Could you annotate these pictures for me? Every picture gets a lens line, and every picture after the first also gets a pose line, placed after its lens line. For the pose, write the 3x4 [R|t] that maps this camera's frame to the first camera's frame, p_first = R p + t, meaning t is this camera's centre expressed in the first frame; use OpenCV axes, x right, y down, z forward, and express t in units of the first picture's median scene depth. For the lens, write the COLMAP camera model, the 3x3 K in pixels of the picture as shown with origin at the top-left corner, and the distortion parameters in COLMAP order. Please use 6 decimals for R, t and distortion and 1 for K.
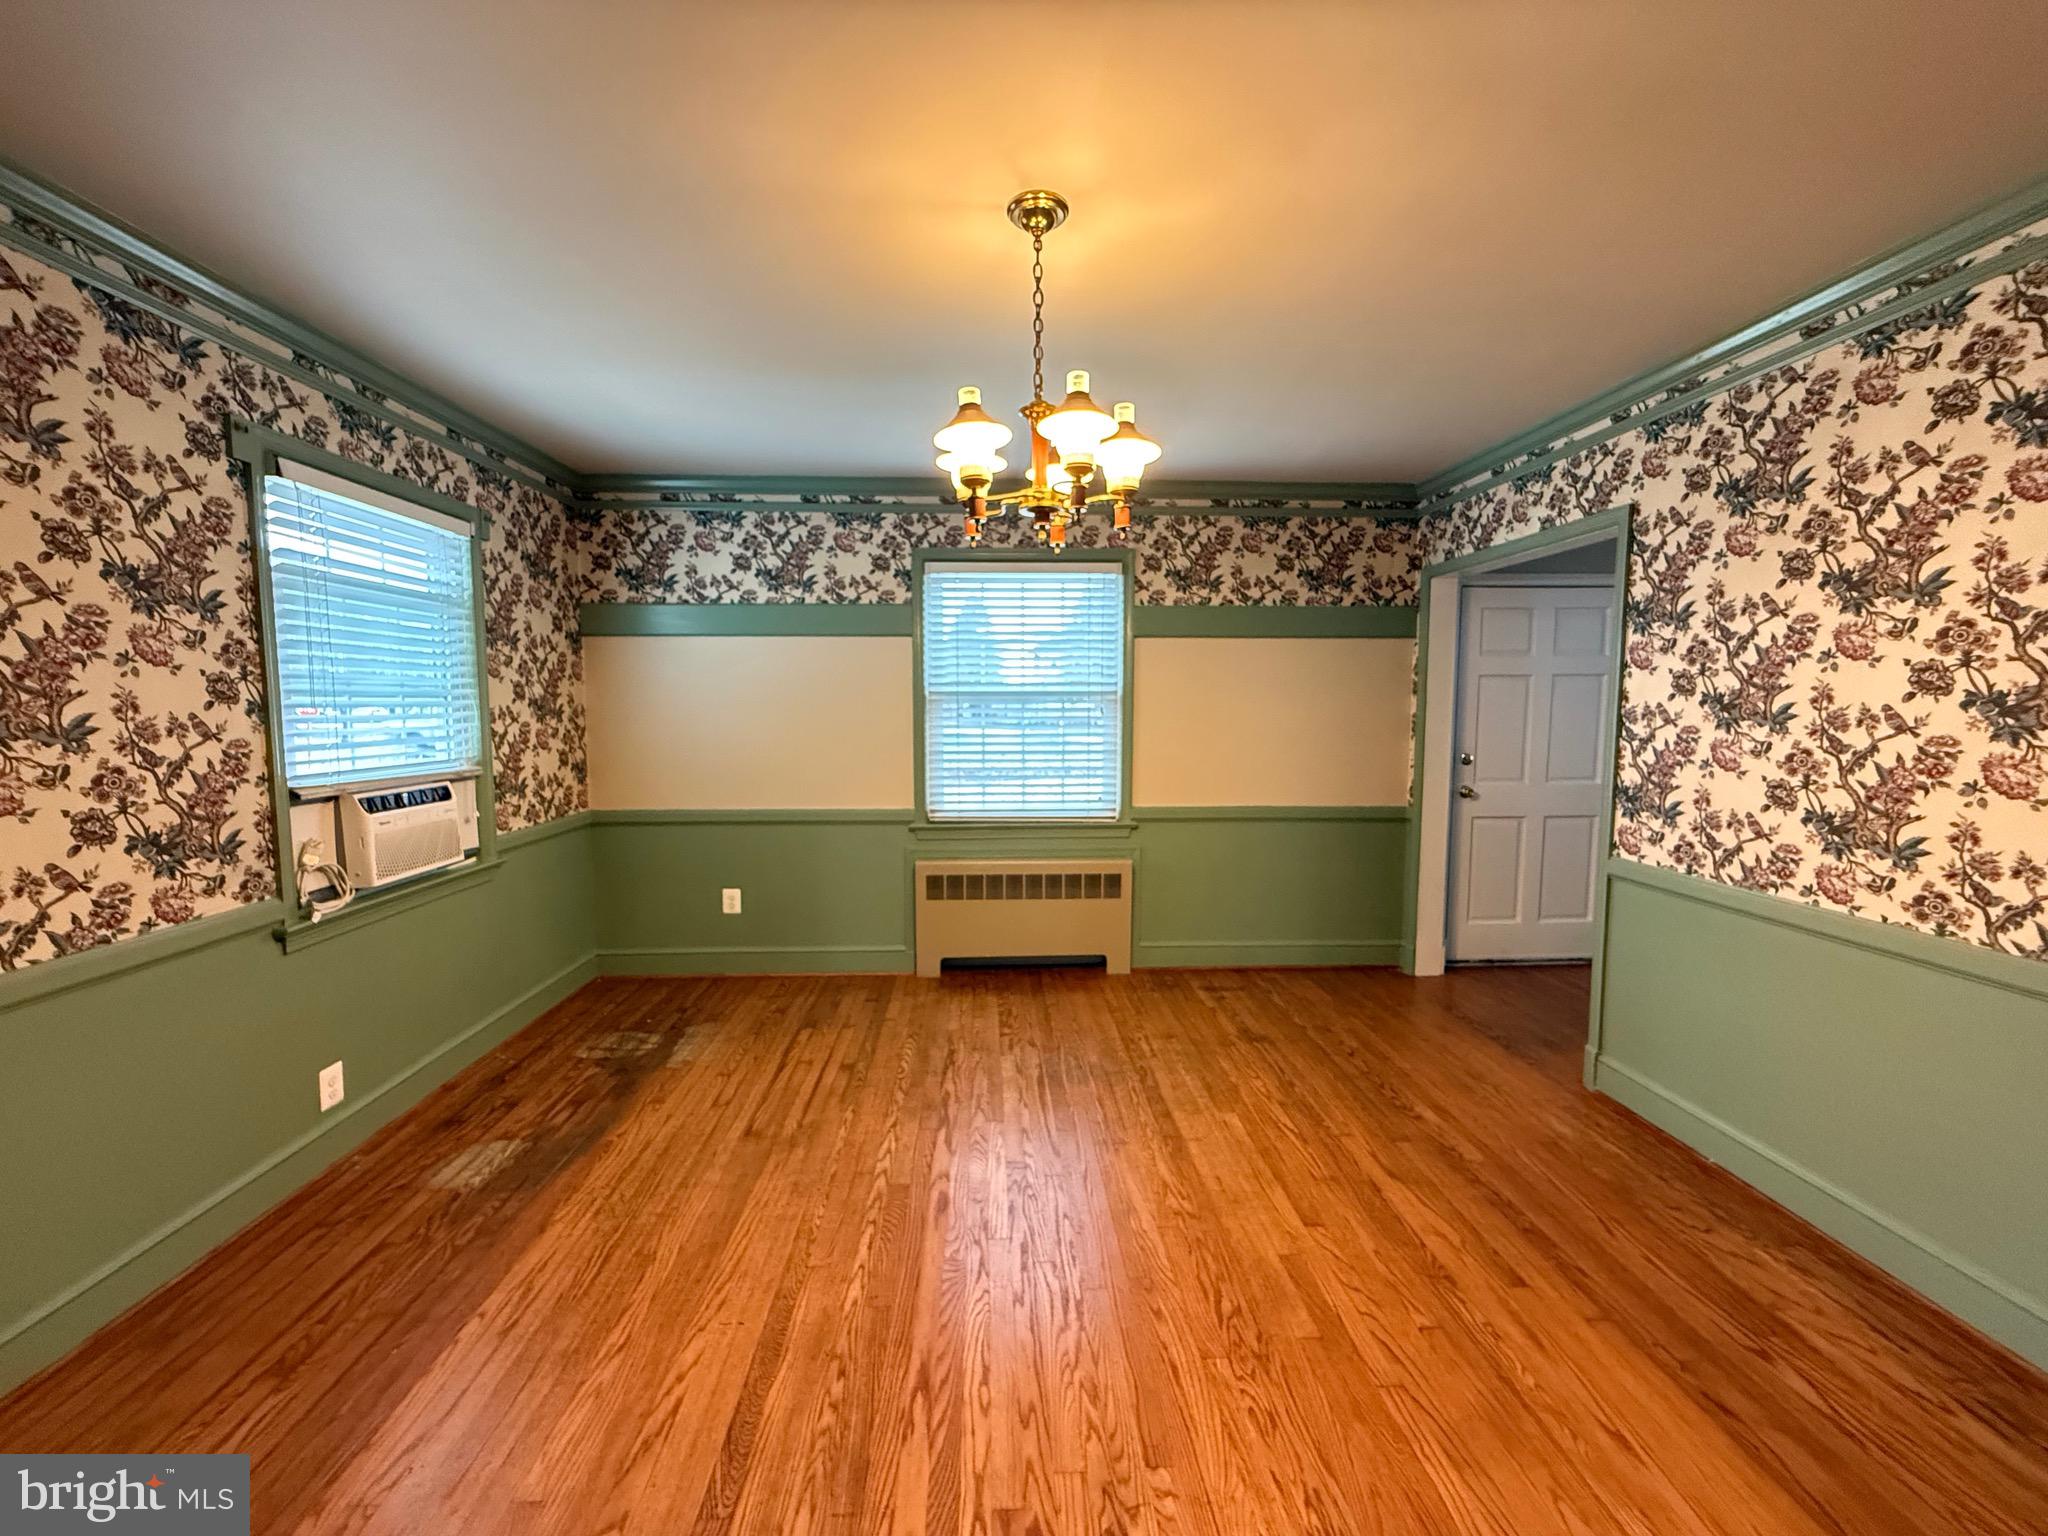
lens RADIAL K [[815.7, 0, 1017.0], [0, 815.7, 759.3], [0, 0, 1]] dist [-0.002699, 0.000049]
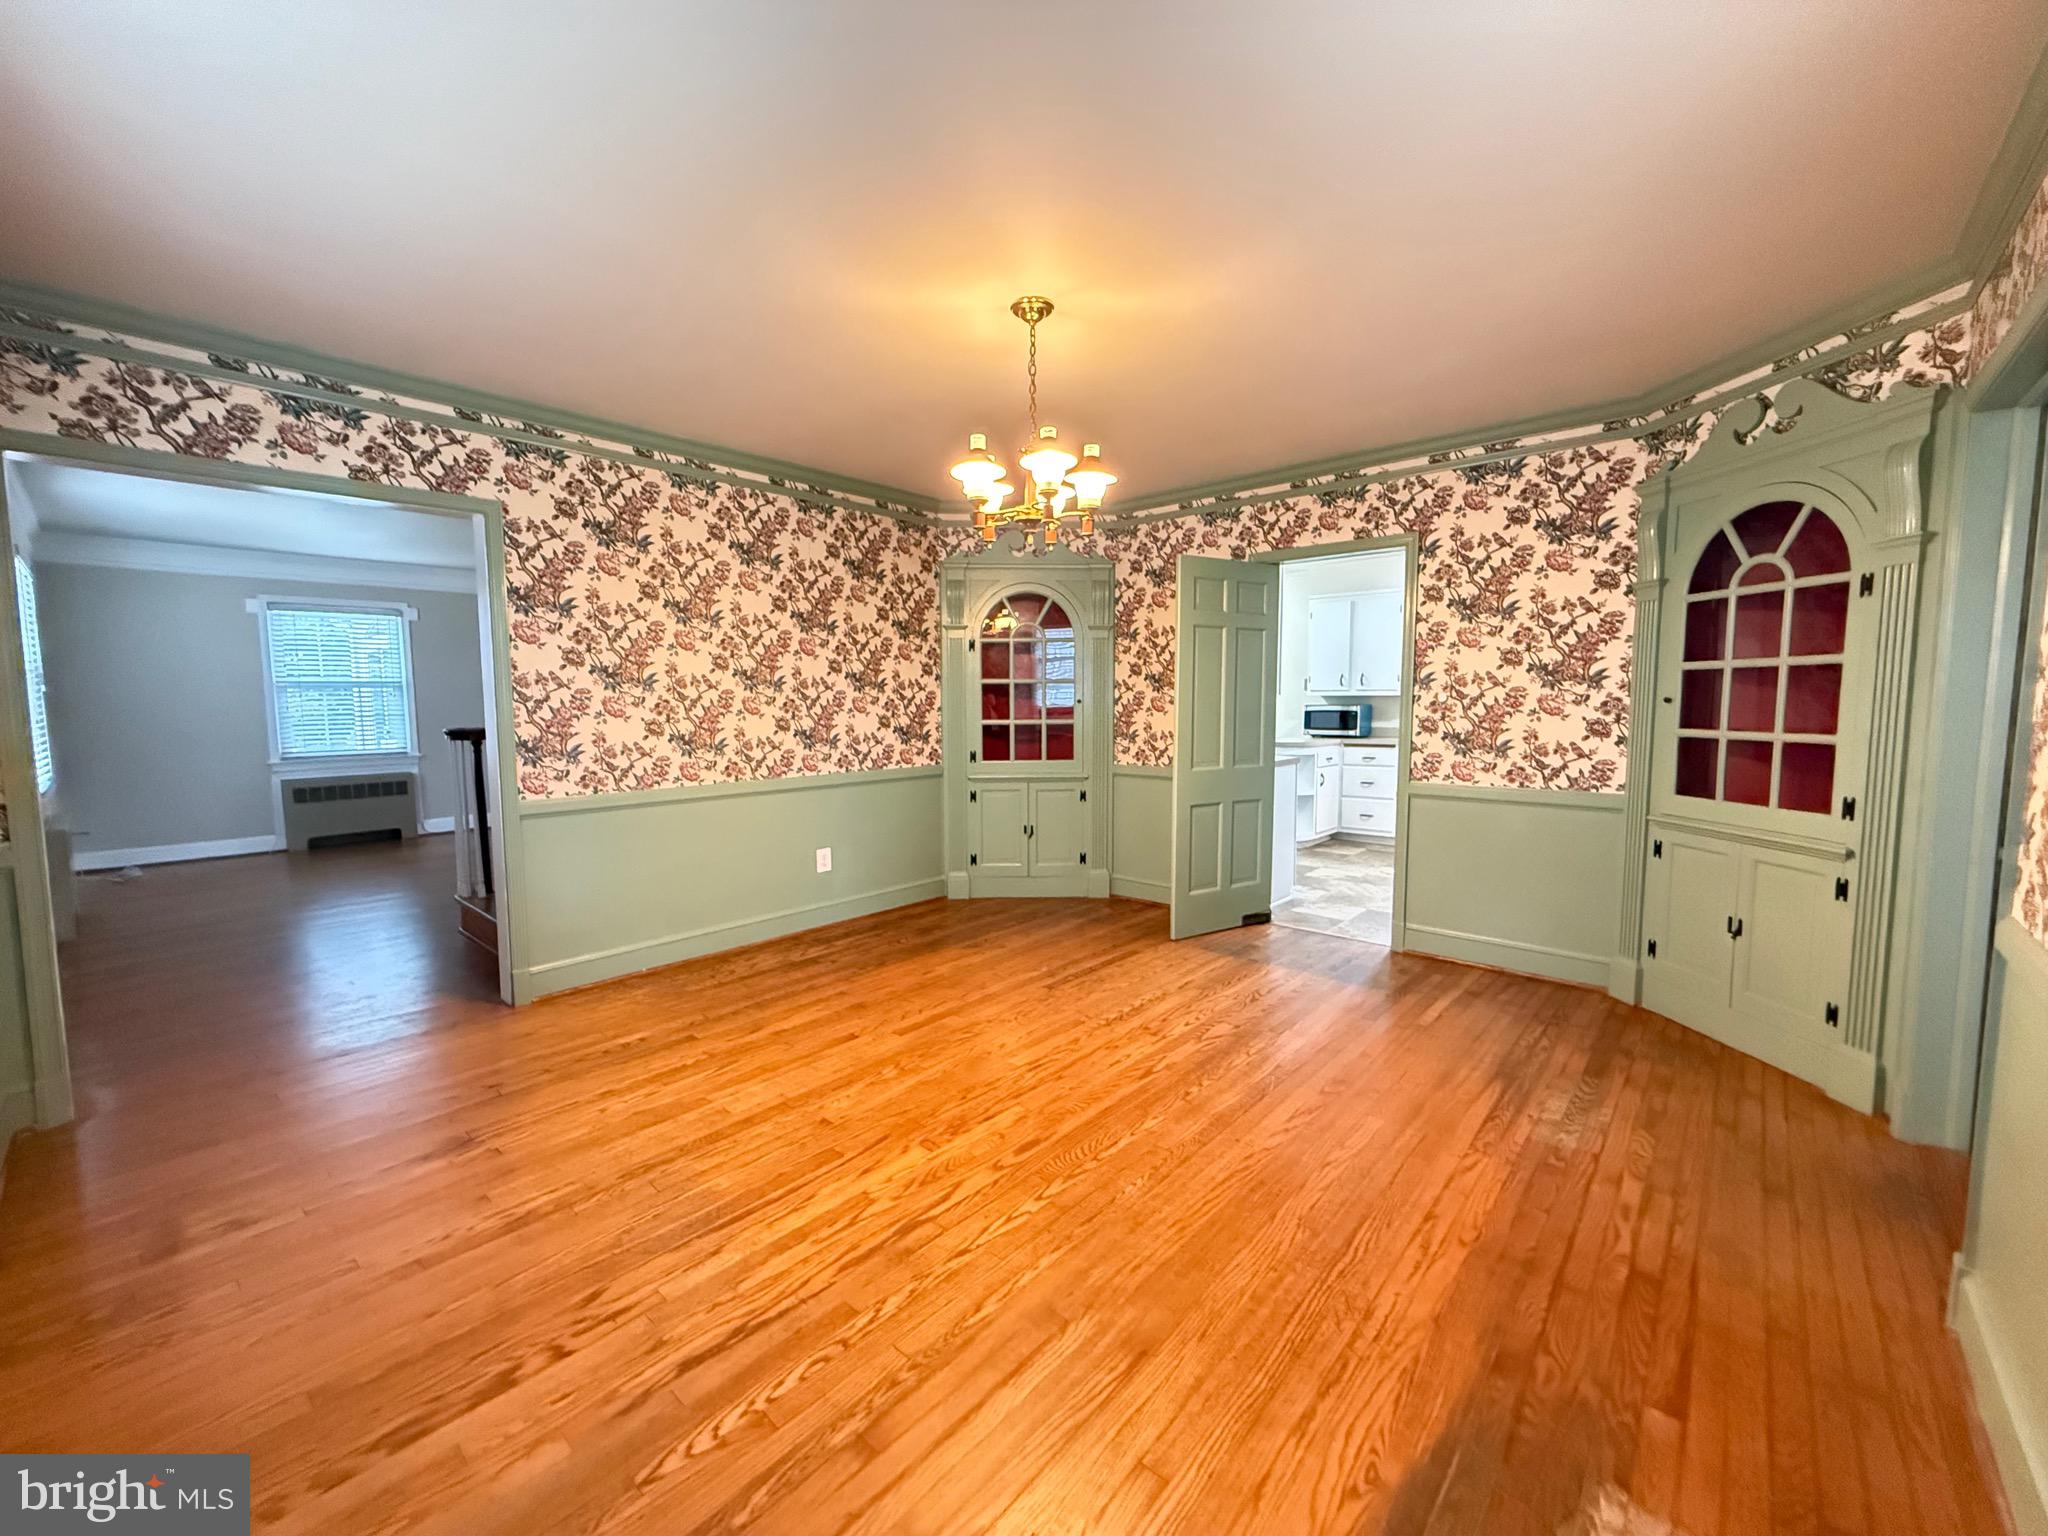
lens RADIAL K [[815.7, 0, 1025.8], [0, 815.7, 760.8], [0, 0, 1]] dist [-0.002699, 0.000049]
pose [[-0.719020, -0.050358, 0.693163, -0.692922], [0.055266, 0.990070, 0.129256, -0.057314], [-0.692789, 0.131246, -0.709097, 1.492185]]
